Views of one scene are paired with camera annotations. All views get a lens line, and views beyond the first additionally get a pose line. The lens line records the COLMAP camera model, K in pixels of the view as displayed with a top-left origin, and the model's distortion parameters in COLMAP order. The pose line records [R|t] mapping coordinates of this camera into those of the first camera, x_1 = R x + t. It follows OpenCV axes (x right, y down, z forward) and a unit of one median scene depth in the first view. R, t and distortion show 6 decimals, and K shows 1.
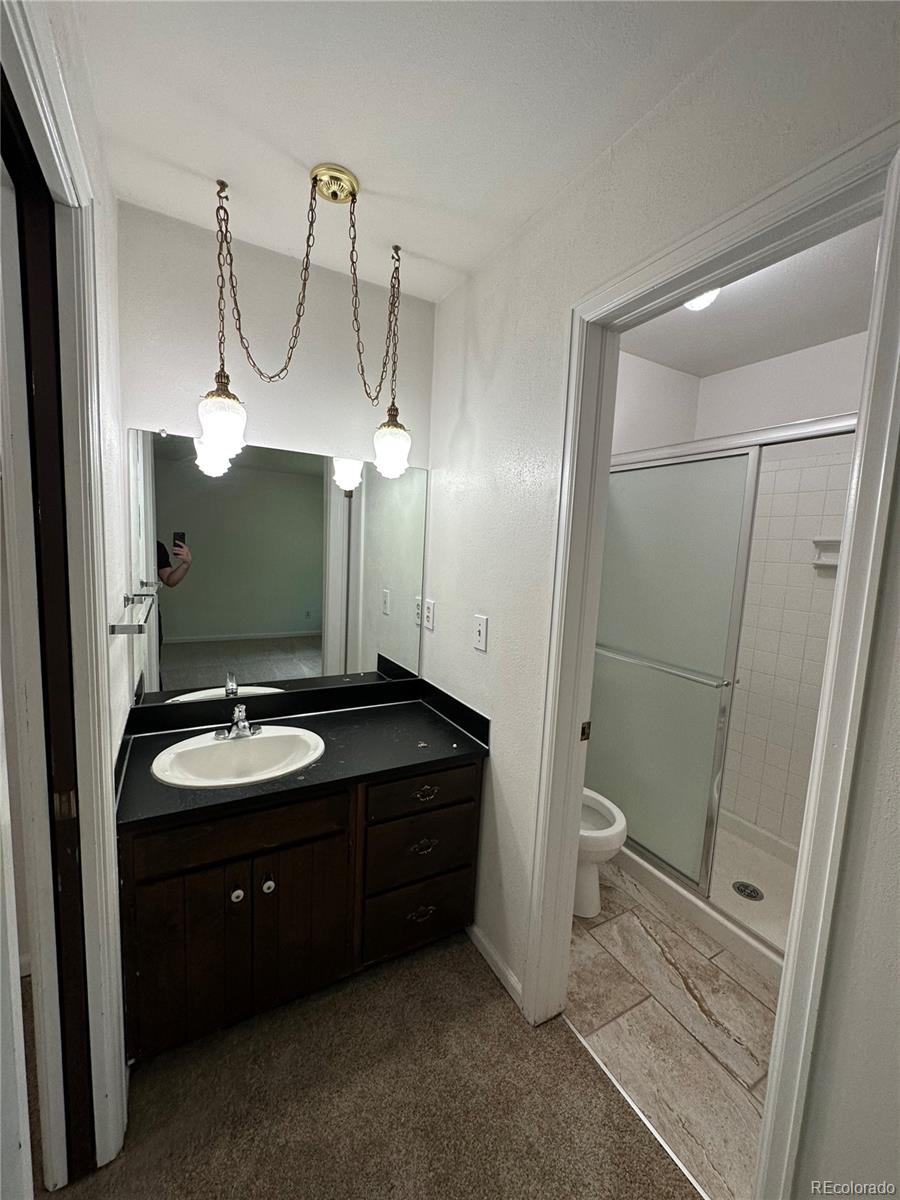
lens RADIAL K [[478.6, 0, 456.7], [0, 478.6, 598.3], [0, 0, 1]] dist [0.001858, -0.000144]
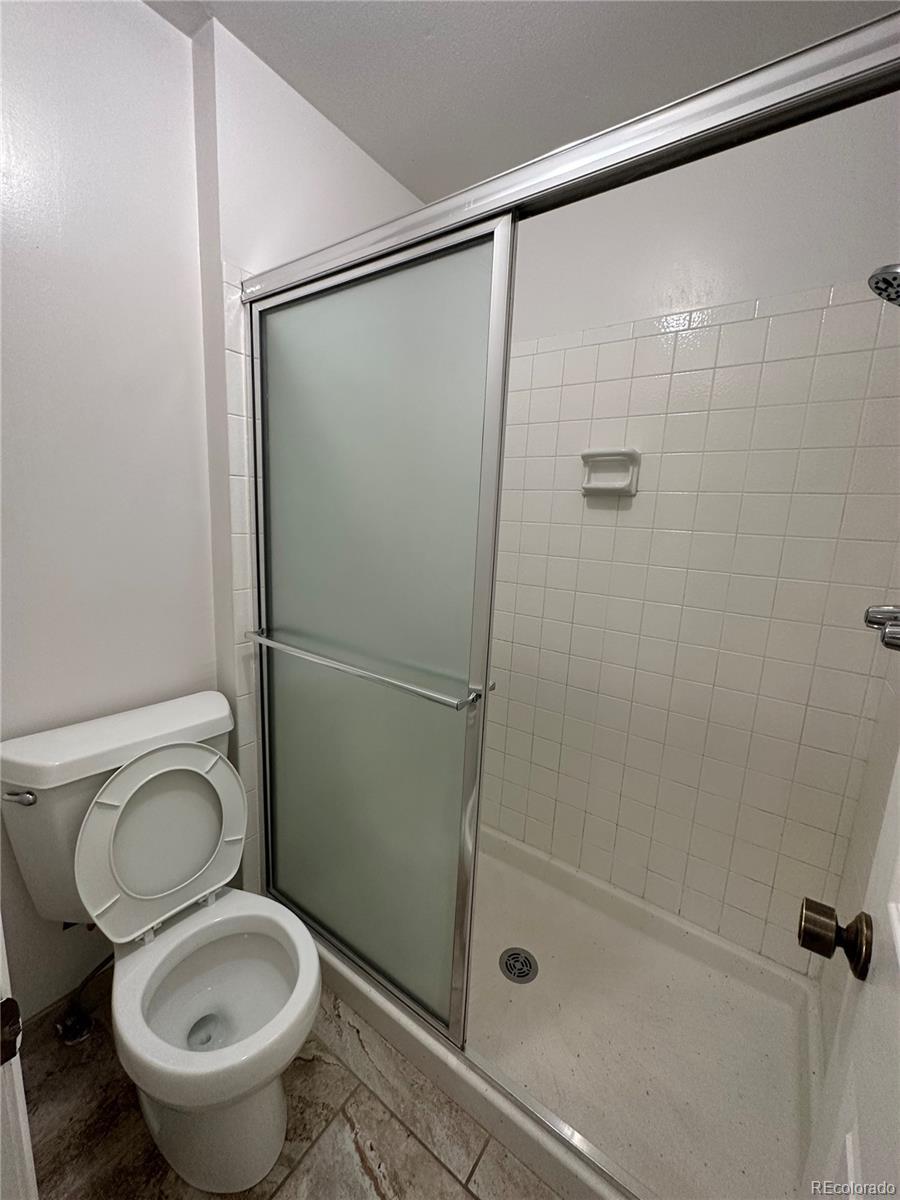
lens RADIAL K [[478.6, 0, 446.6], [0, 478.6, 602.4], [0, 0, 1]] dist [0.001858, -0.000144]
pose [[0.906197, -0.077963, 0.415606, 0.291952], [0.045787, 0.995169, 0.086848, 0.022332], [-0.420369, -0.059672, 0.905389, 0.486297]]
